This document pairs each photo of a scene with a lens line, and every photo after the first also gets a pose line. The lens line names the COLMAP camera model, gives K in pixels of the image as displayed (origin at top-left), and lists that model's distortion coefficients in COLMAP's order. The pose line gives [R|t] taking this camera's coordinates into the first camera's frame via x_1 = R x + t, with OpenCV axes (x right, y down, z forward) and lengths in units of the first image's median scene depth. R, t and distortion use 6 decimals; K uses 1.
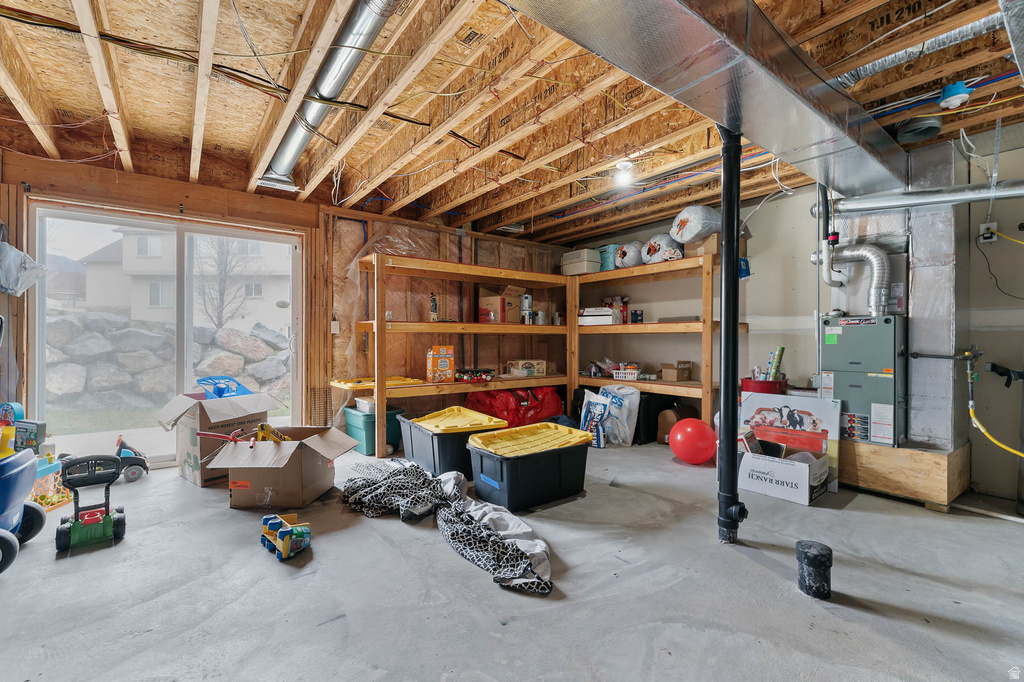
lens RADIAL K [[439.2, 0, 516.1], [0, 439.2, 345.4], [0, 0, 1]] dist [0.001099, 0.000354]
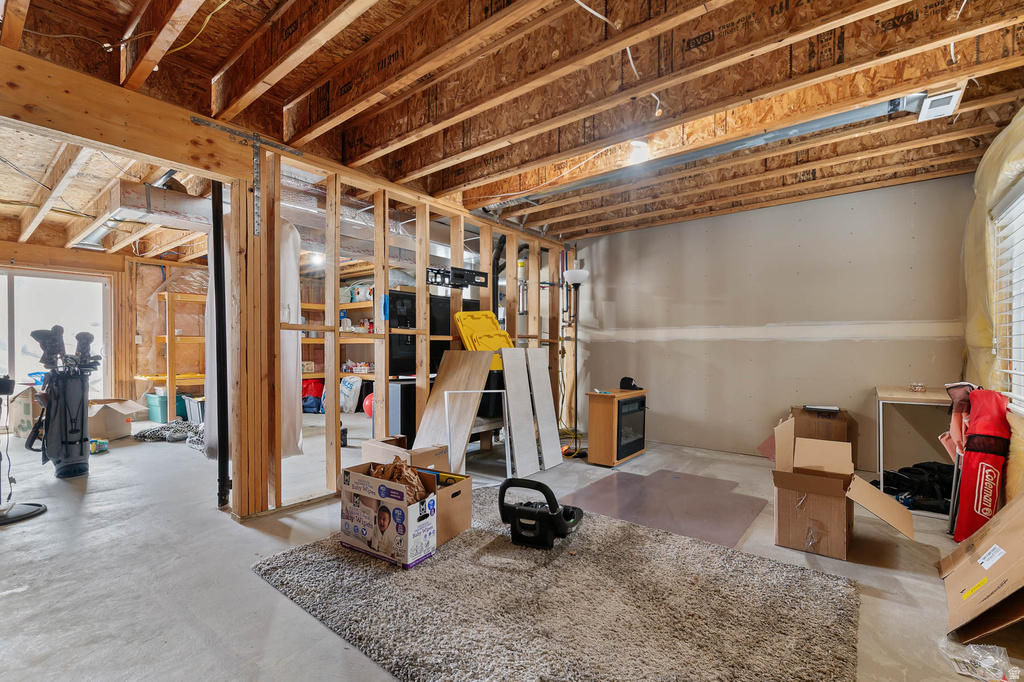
lens RADIAL K [[444.5, 0, 508.3], [0, 444.5, 352.2], [0, 0, 1]] dist [0.006666, 0.000213]
pose [[0.969751, -0.004537, 0.244055, 0.423277], [0.004187, 0.999989, 0.001954, 0.003410], [-0.244061, -0.000873, 0.969759, -0.750884]]
